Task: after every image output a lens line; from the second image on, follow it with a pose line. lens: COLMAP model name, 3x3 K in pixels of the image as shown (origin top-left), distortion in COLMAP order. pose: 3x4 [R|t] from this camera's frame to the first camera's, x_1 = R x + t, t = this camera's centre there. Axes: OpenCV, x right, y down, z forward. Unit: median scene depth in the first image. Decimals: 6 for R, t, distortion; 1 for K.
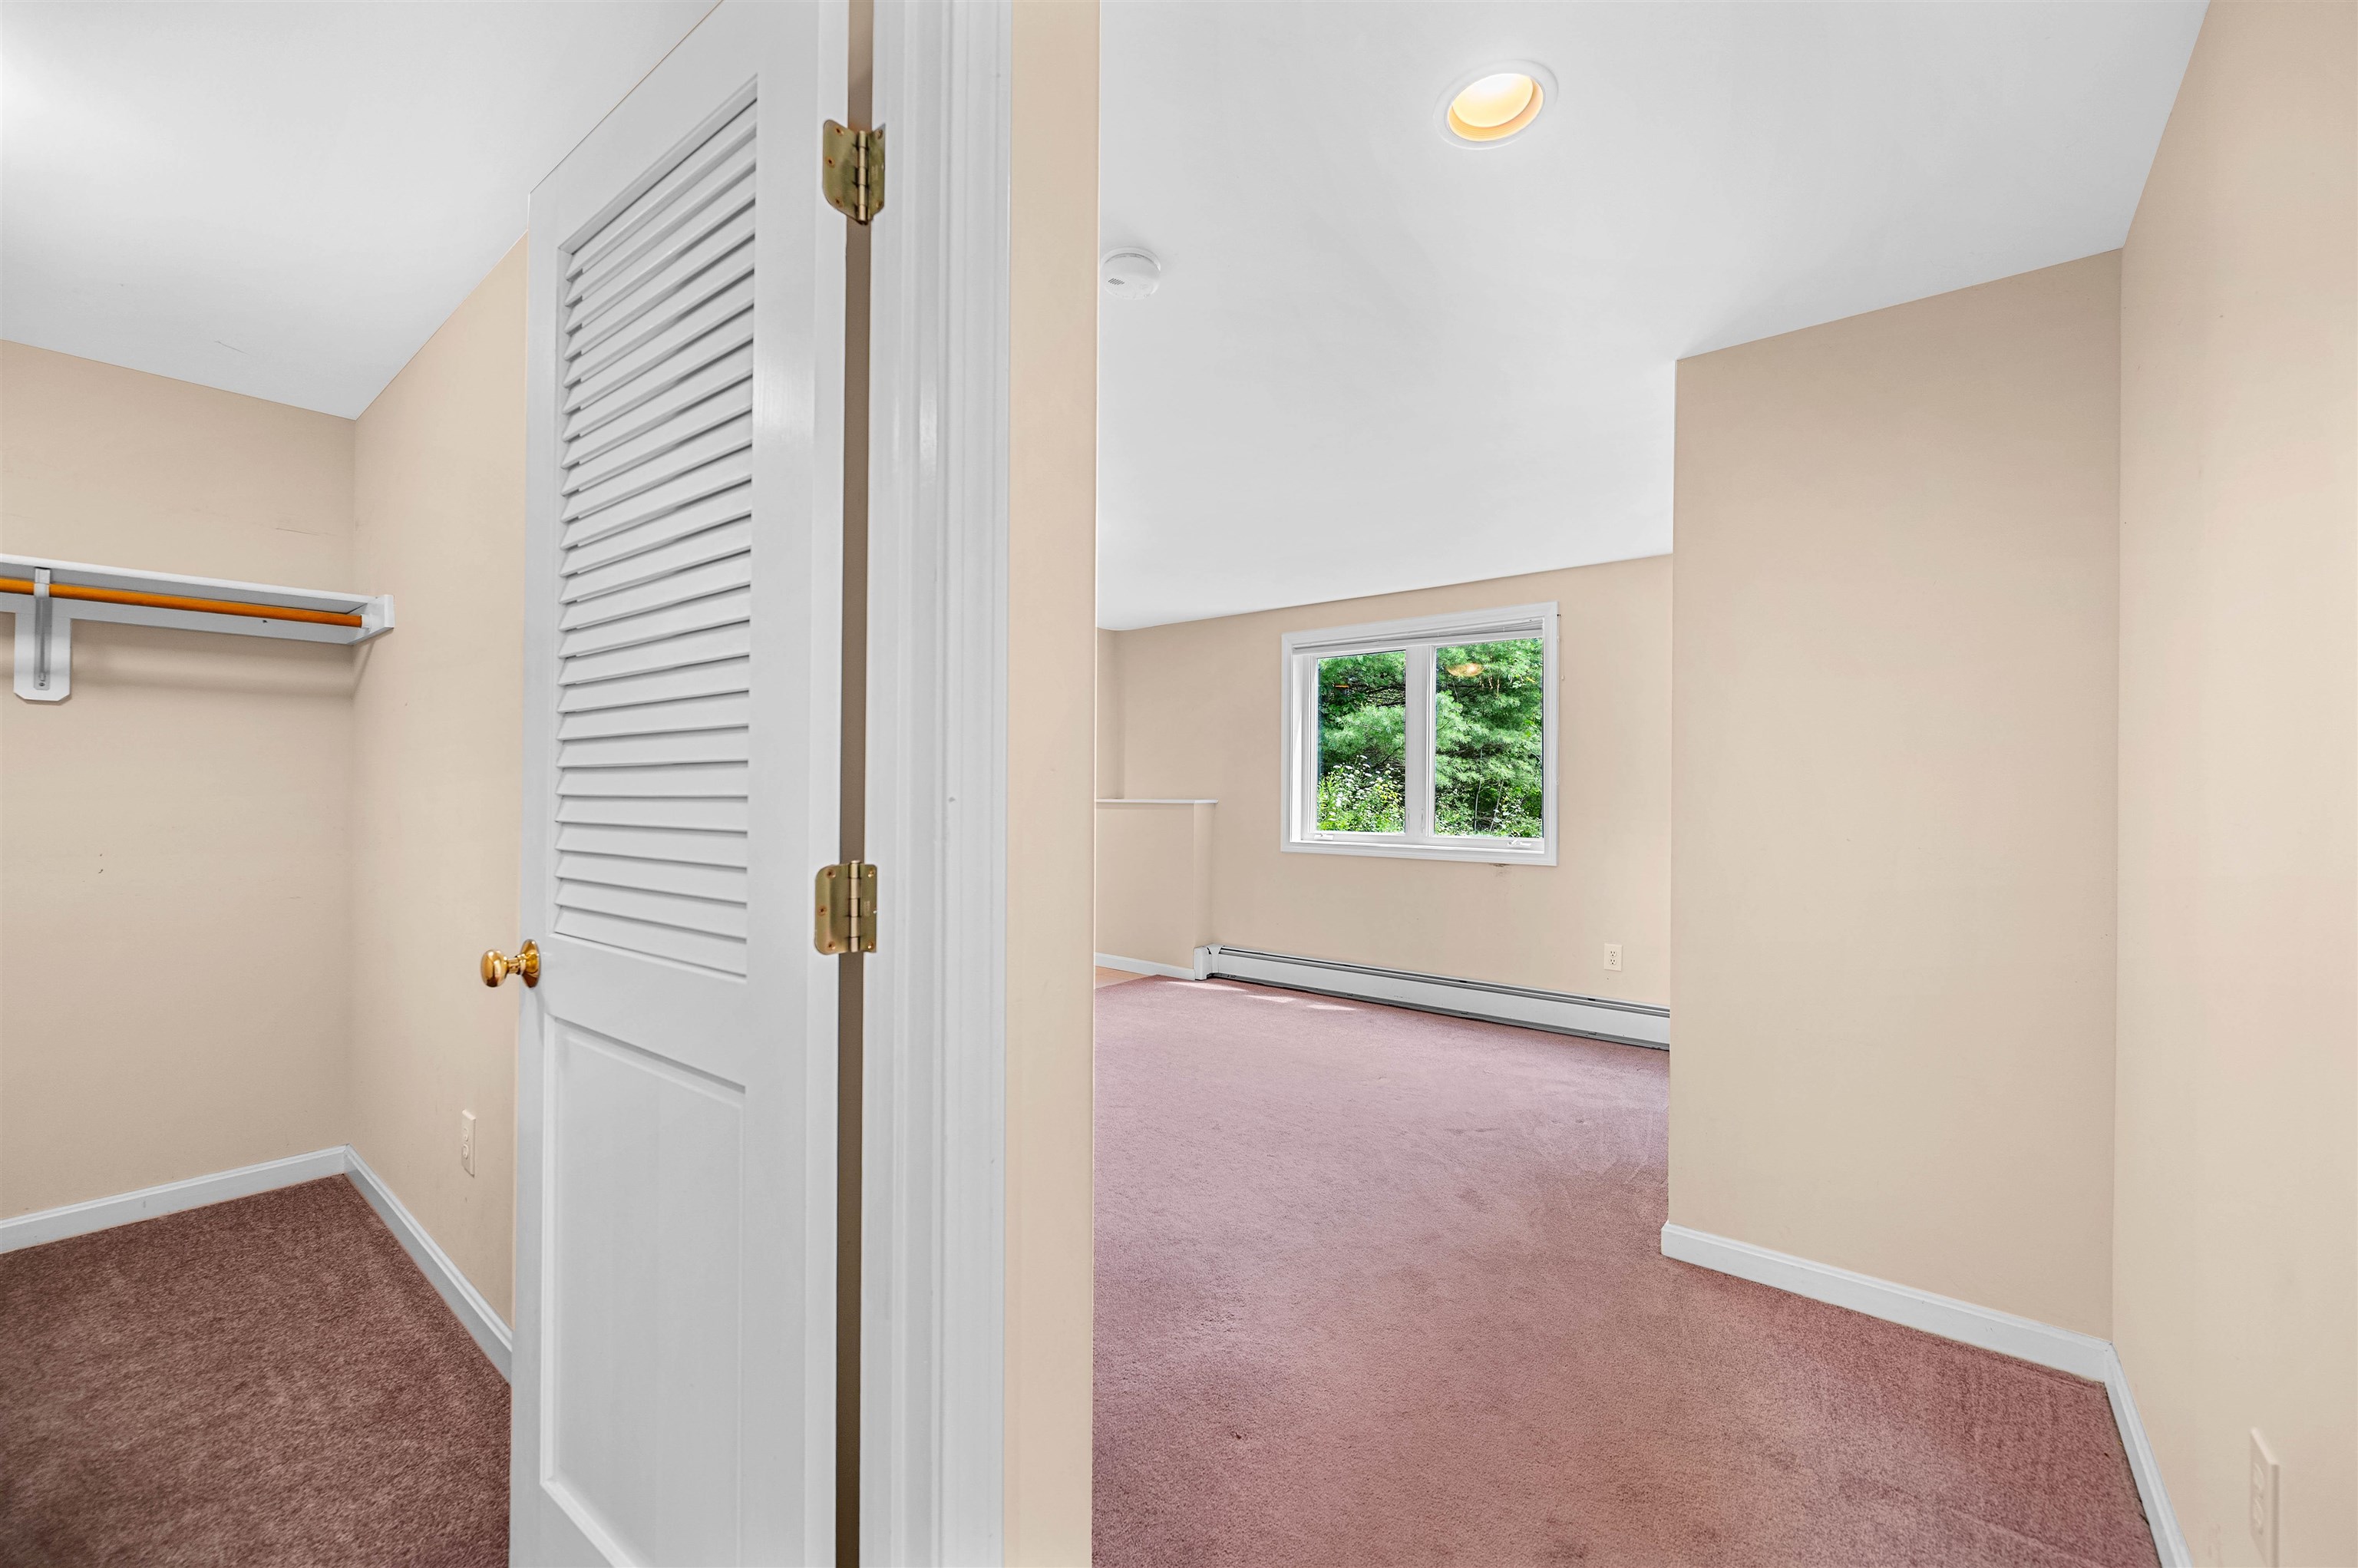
lens RADIAL K [[938.2, 0, 1179.0], [0, 938.2, 784.0], [0, 0, 1]] dist [0.000144, 0.000368]
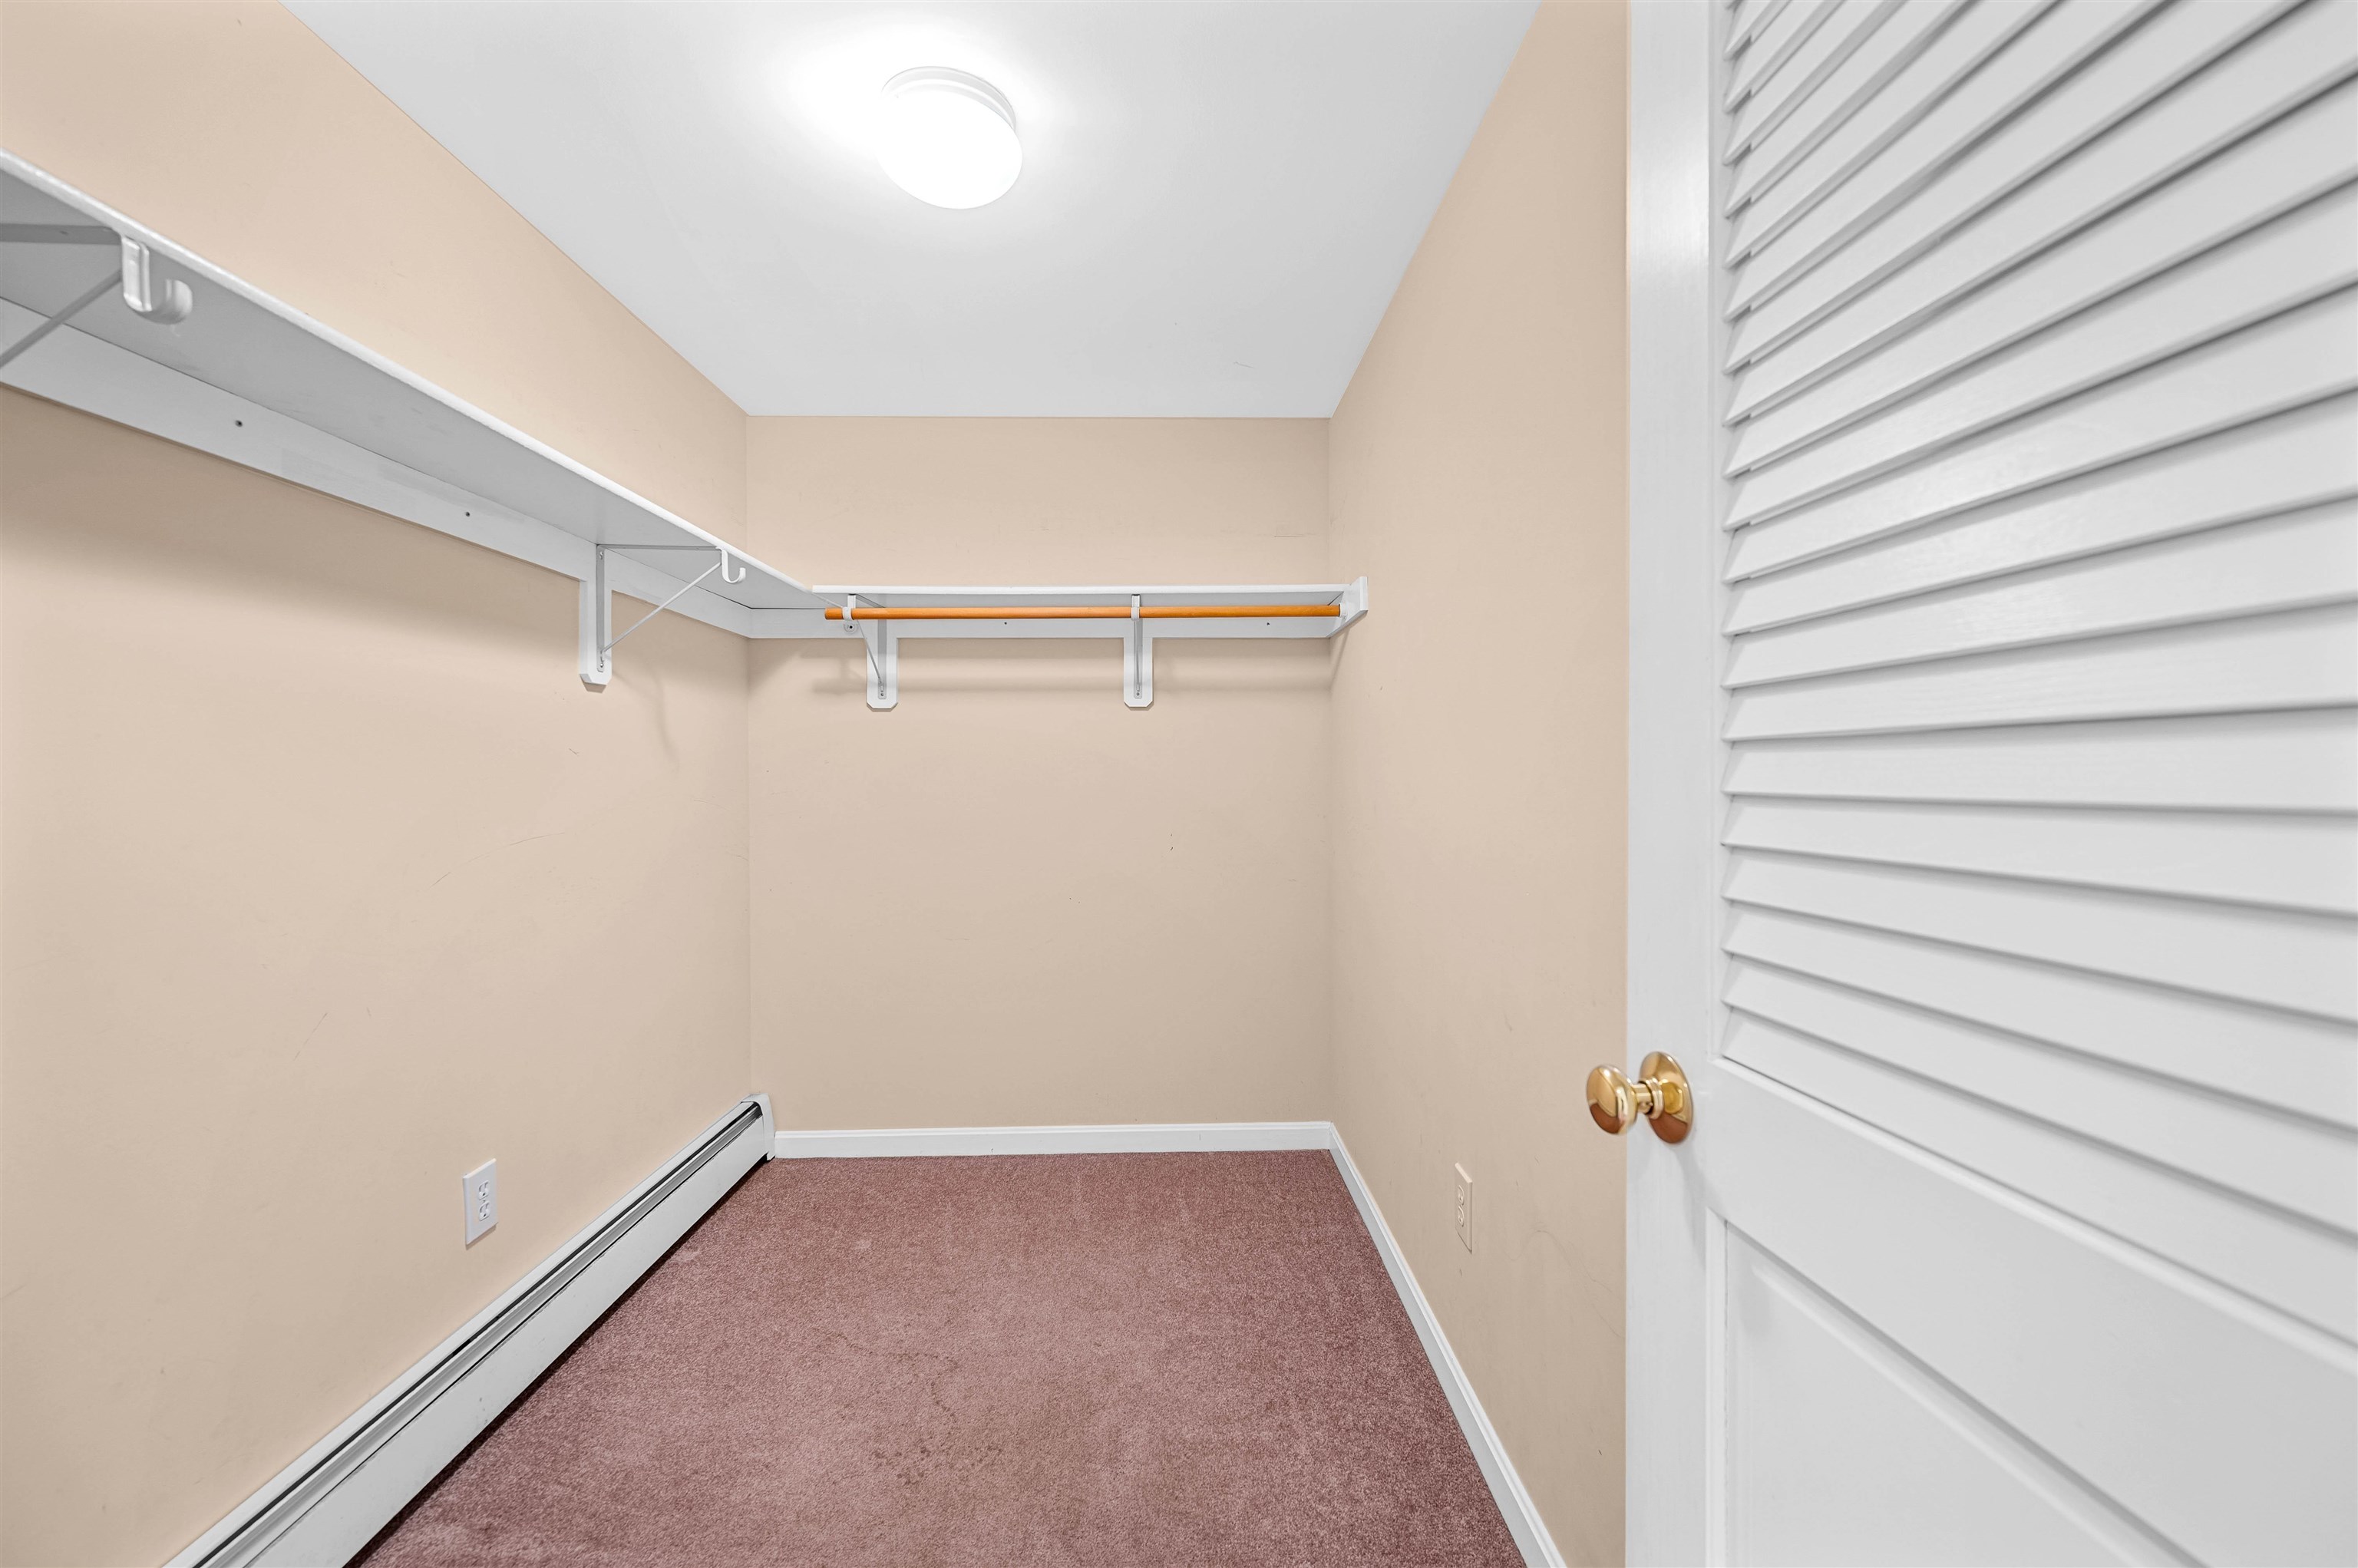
lens RADIAL K [[938.2, 0, 1179.0], [0, 938.2, 784.0], [0, 0, 1]] dist [0.000144, 0.000368]
pose [[0.657805, -0.000062, -0.753188, -0.306780], [0.012244, 0.999869, 0.010612, -0.001973], [0.753089, -0.016203, 0.657719, 0.281142]]
